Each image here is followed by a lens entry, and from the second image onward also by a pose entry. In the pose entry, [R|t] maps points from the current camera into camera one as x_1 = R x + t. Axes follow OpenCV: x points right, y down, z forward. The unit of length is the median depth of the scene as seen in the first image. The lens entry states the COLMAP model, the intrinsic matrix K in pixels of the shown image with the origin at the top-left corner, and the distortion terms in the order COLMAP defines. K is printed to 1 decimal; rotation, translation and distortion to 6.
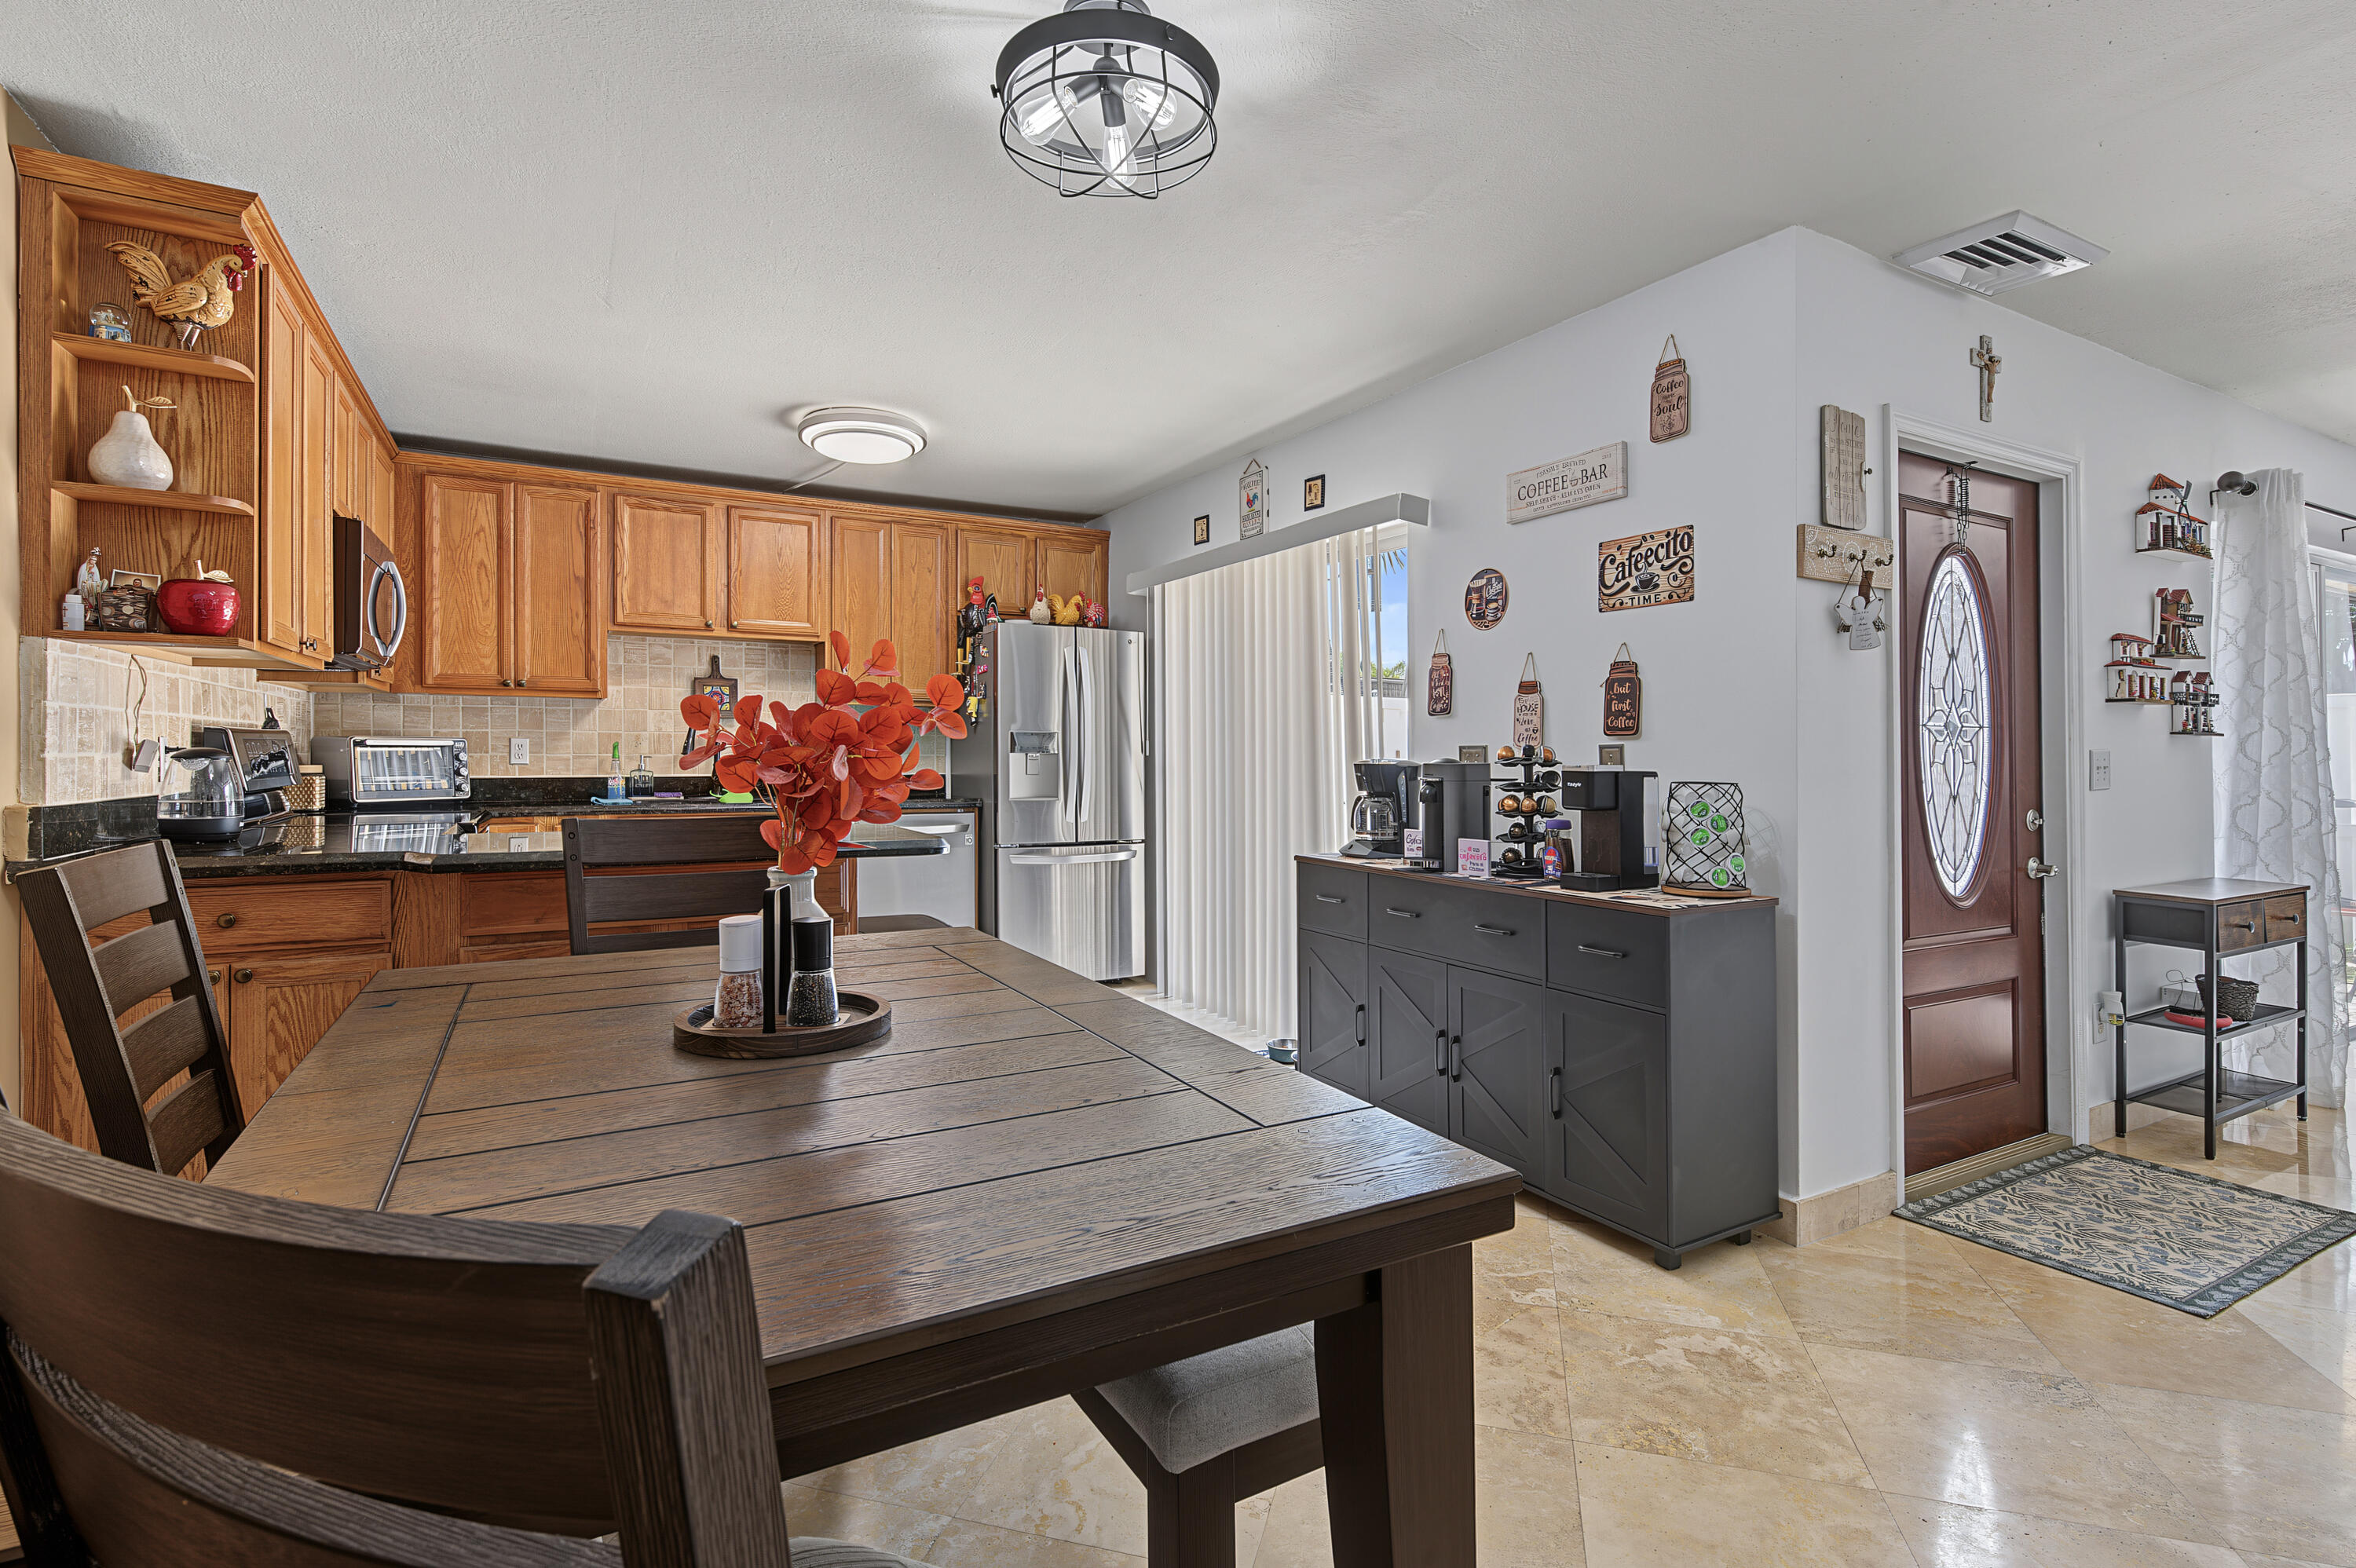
lens RADIAL K [[1111.8, 0, 1179.3], [0, 1111.8, 760.5], [0, 0, 1]] dist [0.009289, -0.000744]
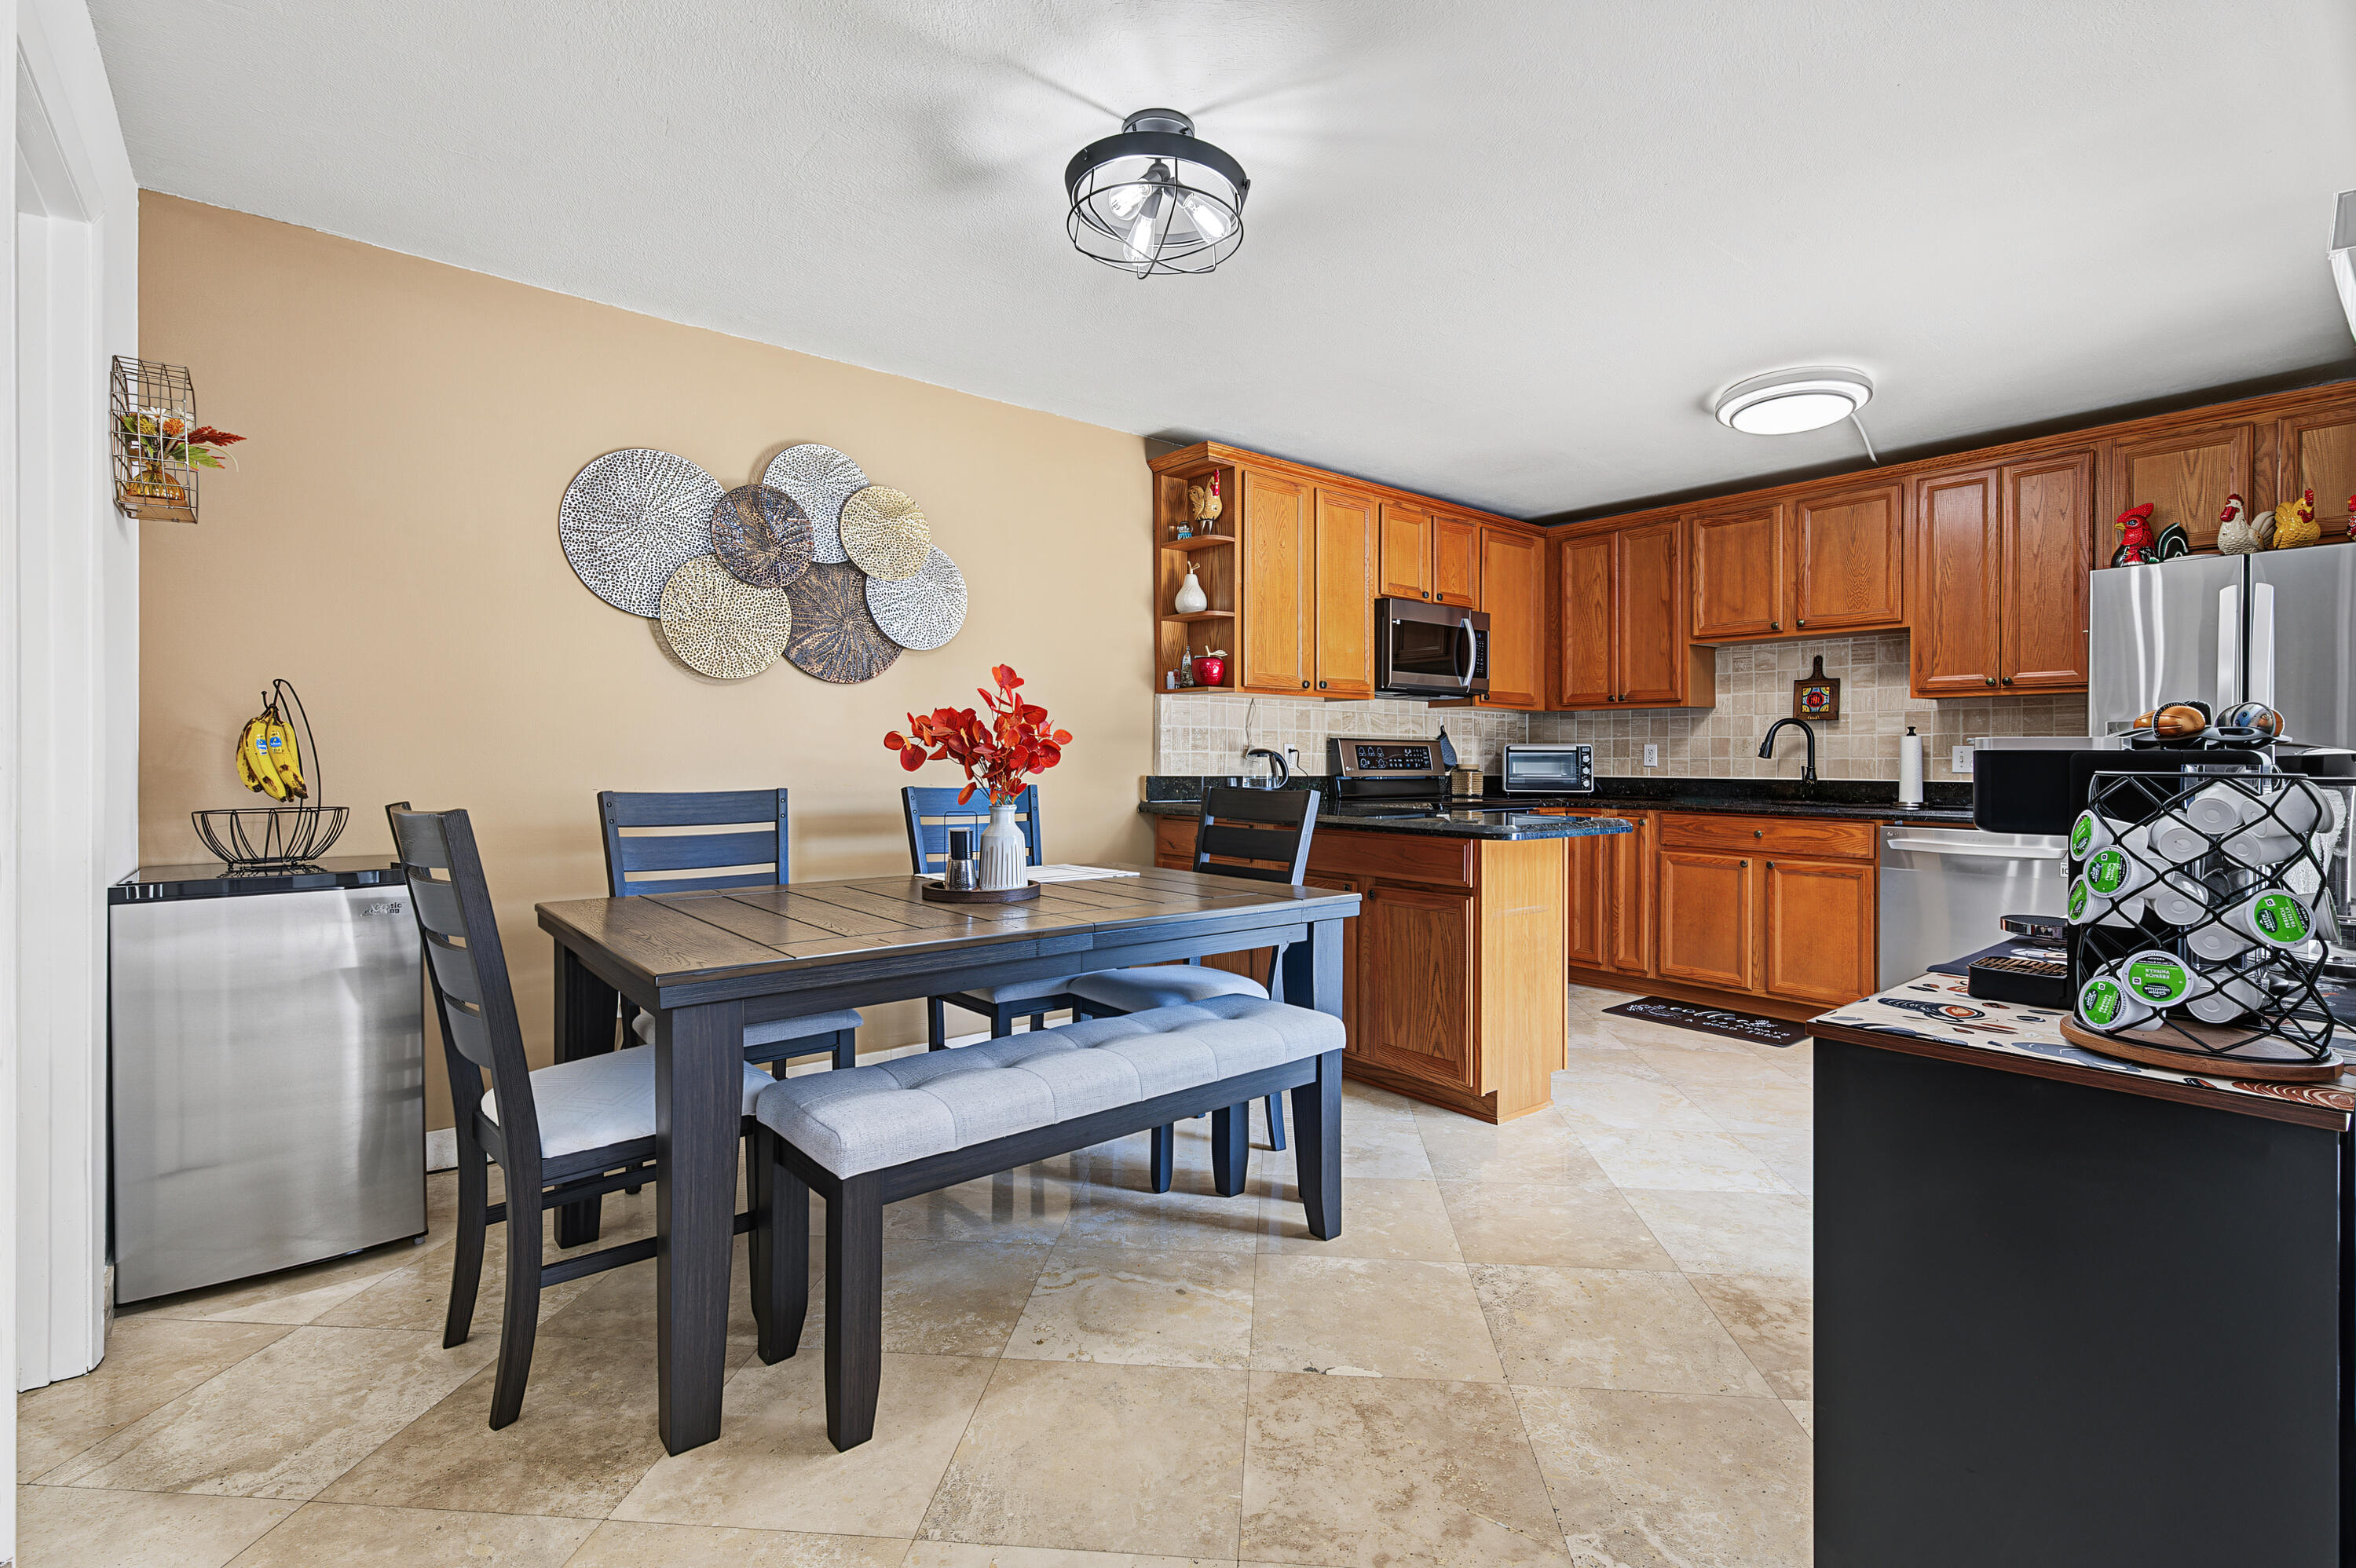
lens RADIAL K [[1065.0, 0, 1198.7], [0, 1065.0, 759.0], [0, 0, 1]] dist [0.004849, 0.000471]
pose [[0.191088, -0.005824, -0.981556, 0.427807], [-0.013040, 0.999879, -0.008472, 0.011408], [0.981486, 0.014419, 0.190989, 0.327340]]
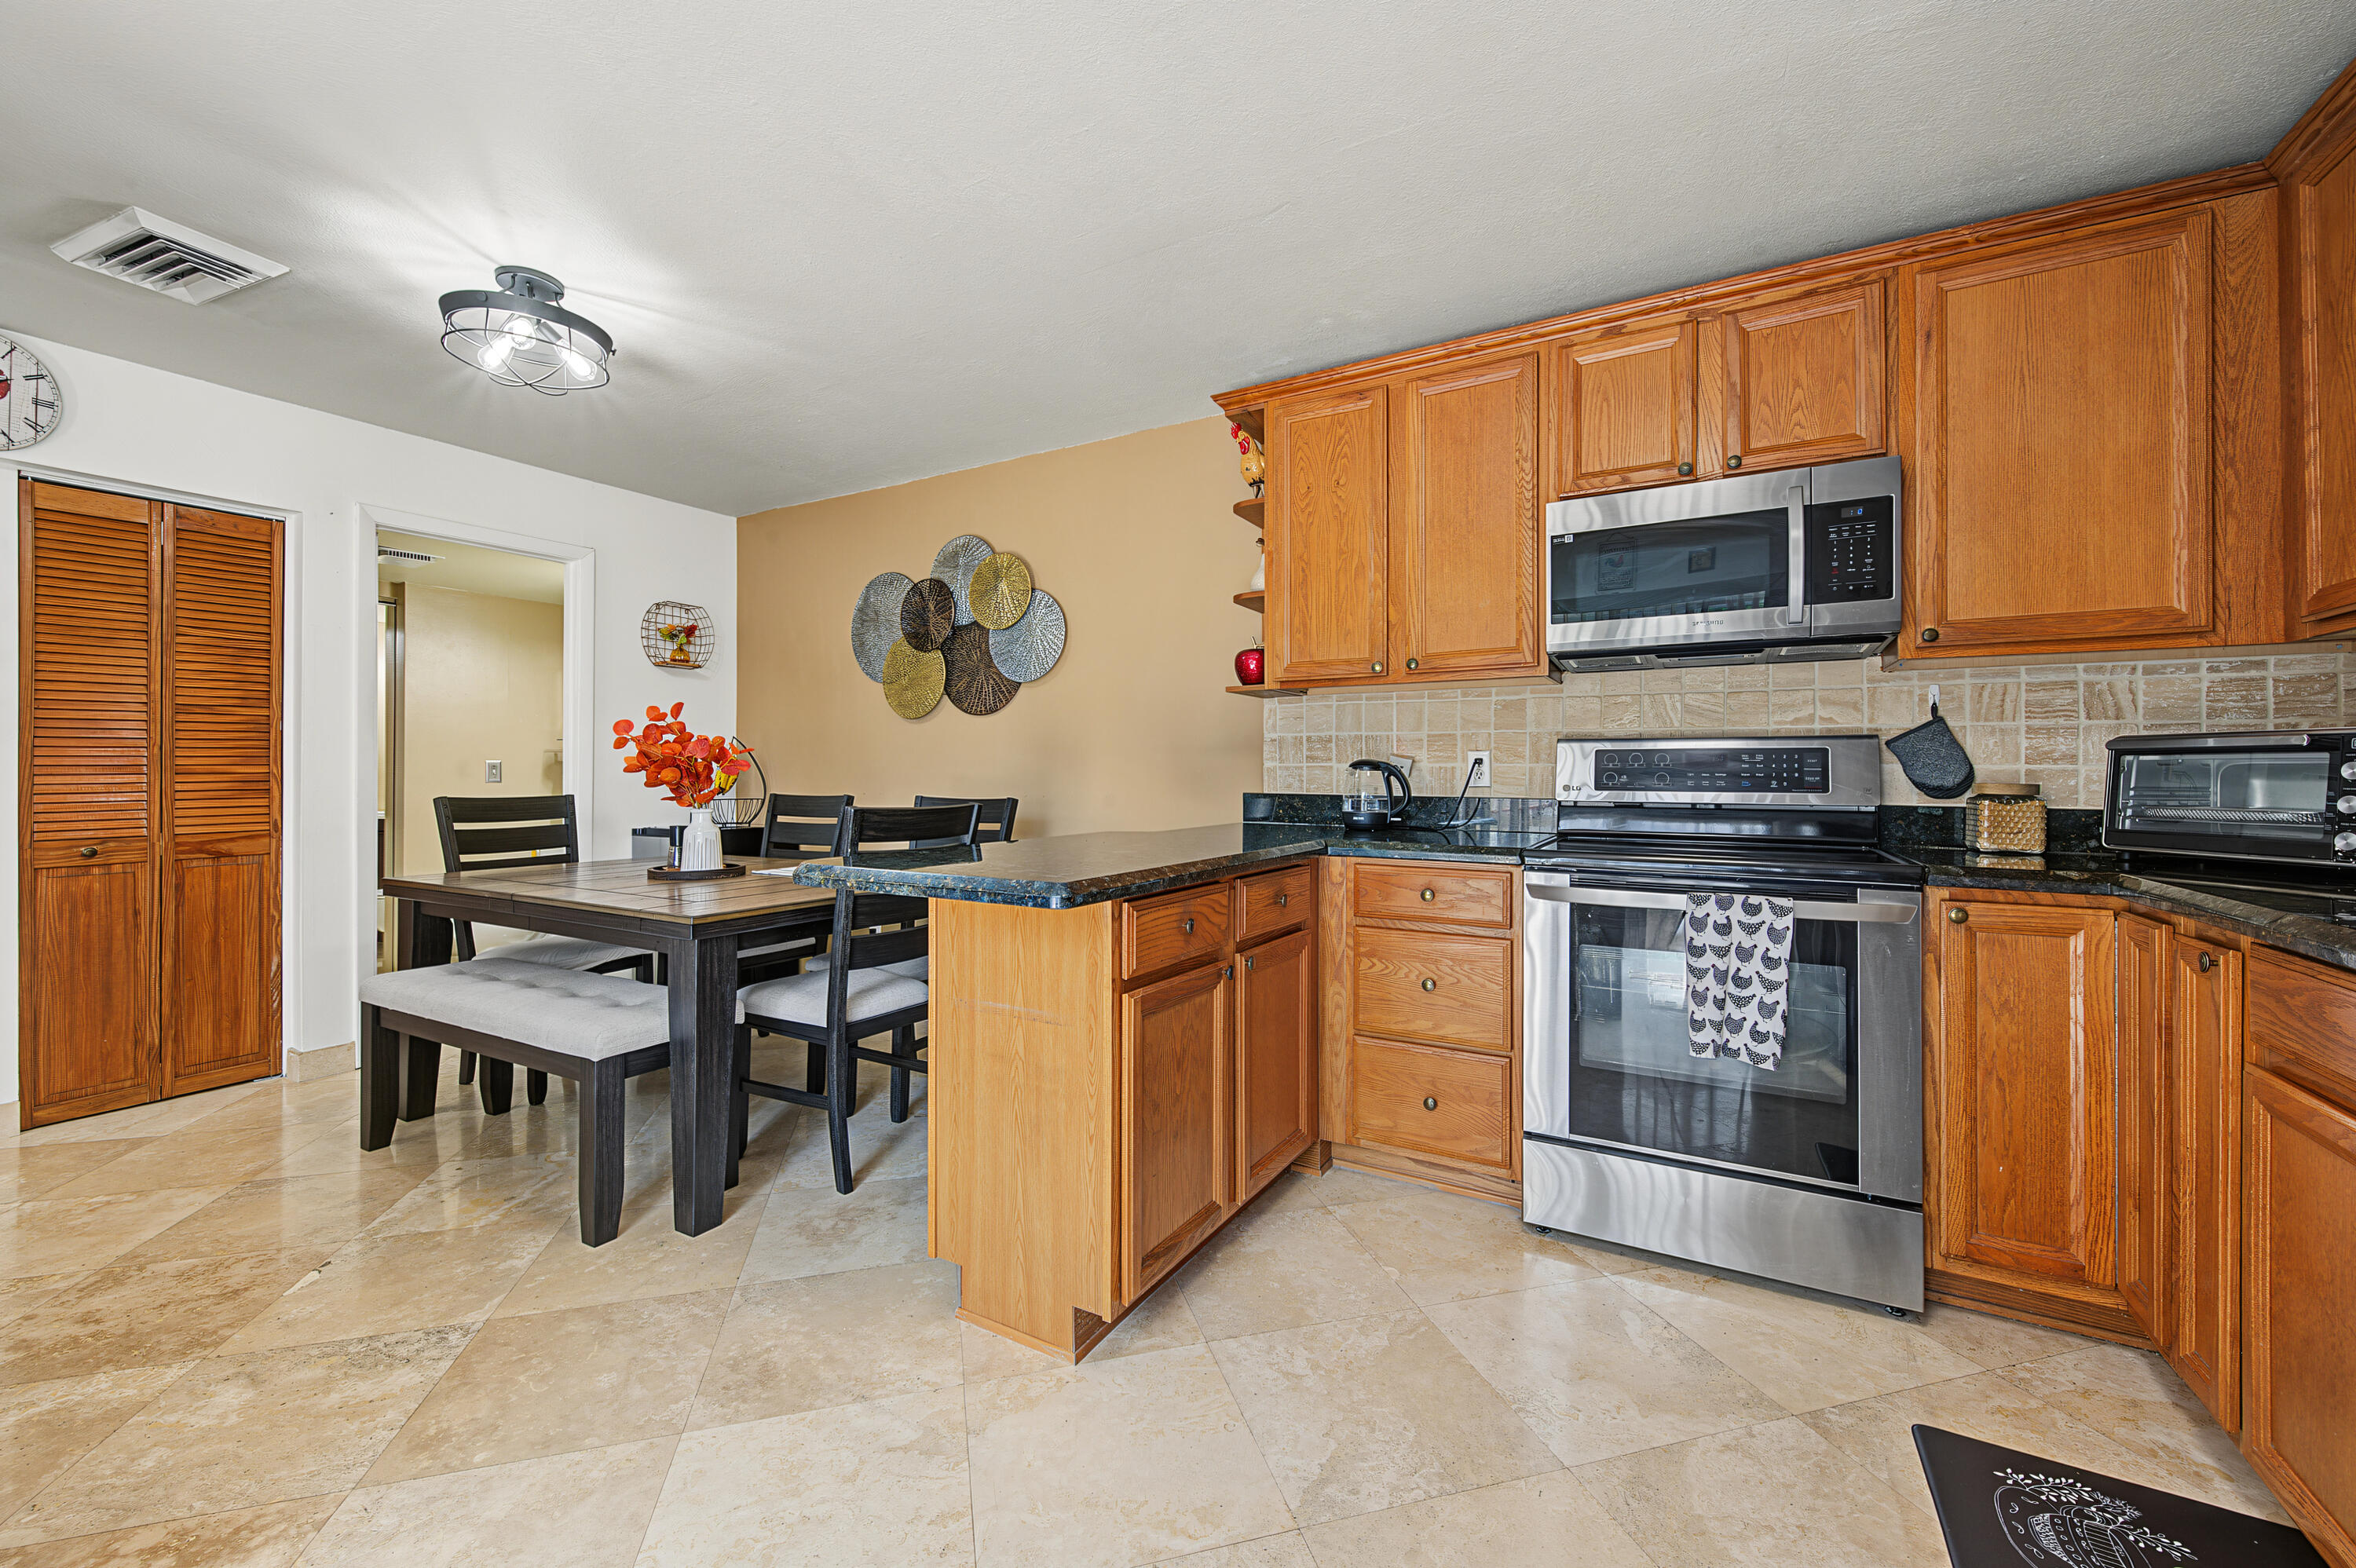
lens RADIAL K [[933.1, 0, 1186.7], [0, 933.1, 768.5], [0, 0, 1]] dist [0.003126, -0.001248]
pose [[-0.852209, -0.012468, -0.523053, -0.066105], [-0.013298, 0.999909, -0.002168, 0.002495], [0.523032, 0.005108, -0.852298, 1.021015]]
